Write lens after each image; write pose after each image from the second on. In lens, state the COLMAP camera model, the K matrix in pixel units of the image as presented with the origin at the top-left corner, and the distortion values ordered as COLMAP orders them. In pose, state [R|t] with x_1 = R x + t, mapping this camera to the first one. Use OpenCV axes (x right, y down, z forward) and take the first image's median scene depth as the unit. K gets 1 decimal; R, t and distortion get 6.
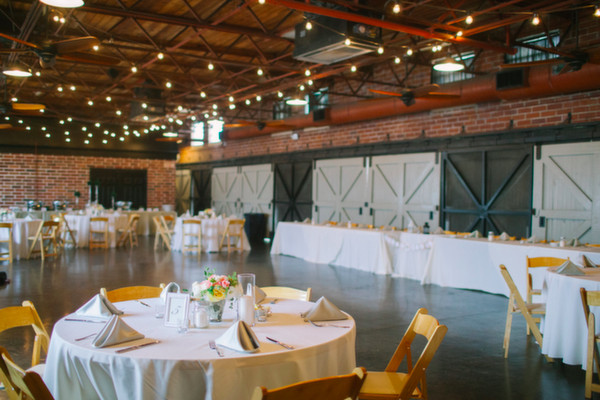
lens RADIAL K [[601.3, 0, 300.0], [0, 601.3, 200.0], [0, 0, 1]] dist [-0.074194, 0.101598]
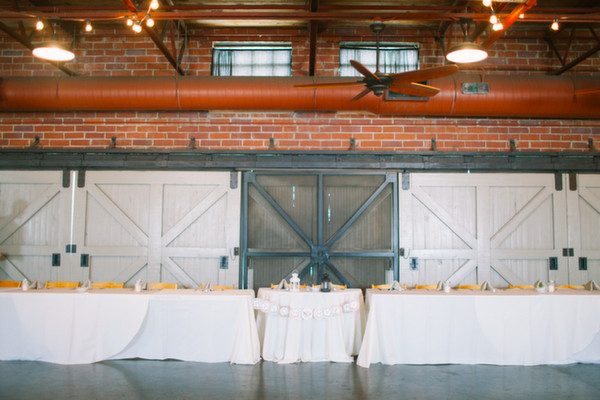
lens RADIAL K [[601.3, 0, 300.0], [0, 601.3, 200.0], [0, 0, 1]] dist [-0.074194, 0.101598]
pose [[0.521237, 0.035249, 0.852684, -0.339544], [0.011324, 0.998773, -0.048211, -0.011954], [-0.853337, 0.034785, 0.520198, 0.586217]]
